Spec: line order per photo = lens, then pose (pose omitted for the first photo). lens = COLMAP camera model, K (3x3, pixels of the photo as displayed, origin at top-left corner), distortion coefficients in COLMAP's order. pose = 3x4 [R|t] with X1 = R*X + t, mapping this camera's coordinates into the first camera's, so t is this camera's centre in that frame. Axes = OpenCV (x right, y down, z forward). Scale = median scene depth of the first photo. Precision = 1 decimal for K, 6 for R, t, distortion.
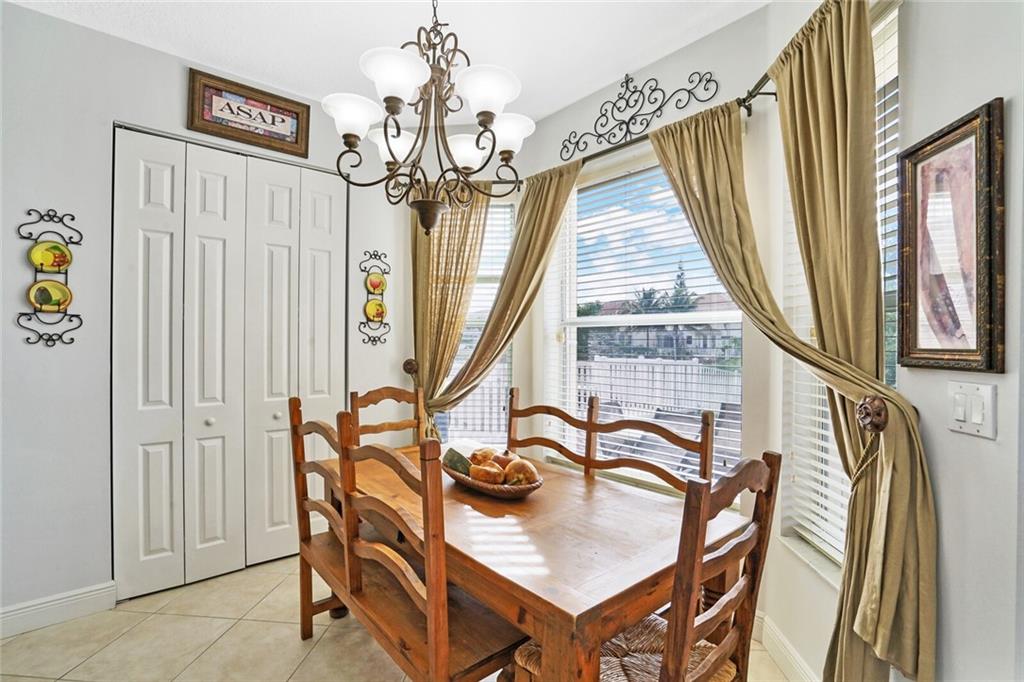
lens RADIAL K [[467.9, 0, 512.6], [0, 467.9, 343.8], [0, 0, 1]] dist [-0.052103, 0.018556]
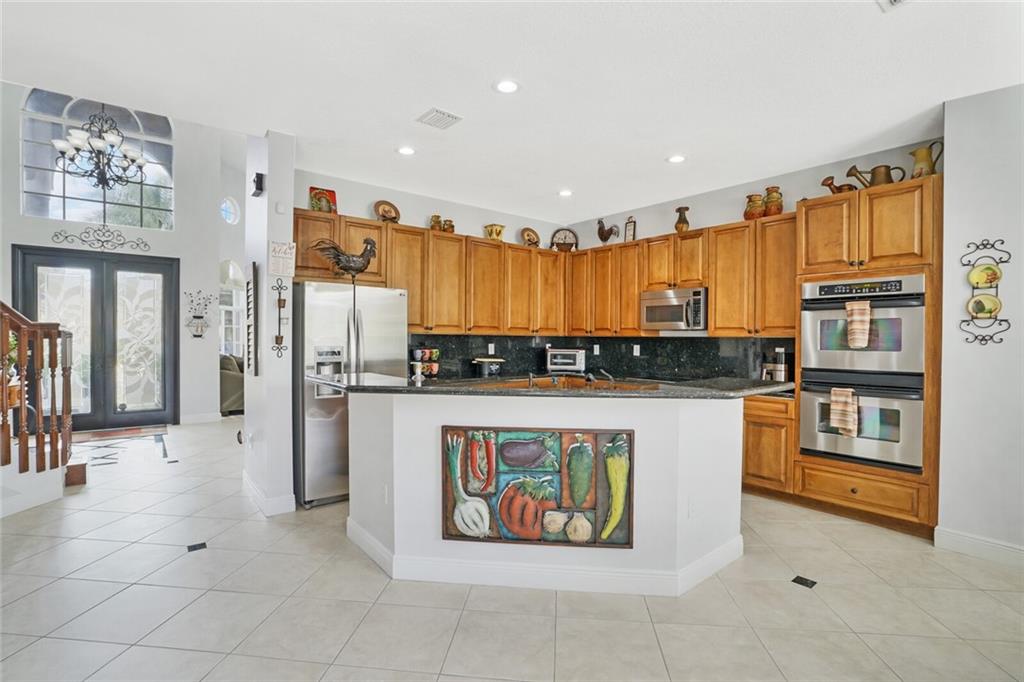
lens RADIAL K [[475.9, 0, 510.4], [0, 475.9, 342.8], [0, 0, 1]] dist [-0.056460, 0.021828]
pose [[-0.025988, 0.006119, -0.999644, 0.315666], [-0.010212, 0.999927, 0.006386, 0.005028], [0.999610, 0.010375, -0.025924, -0.309177]]
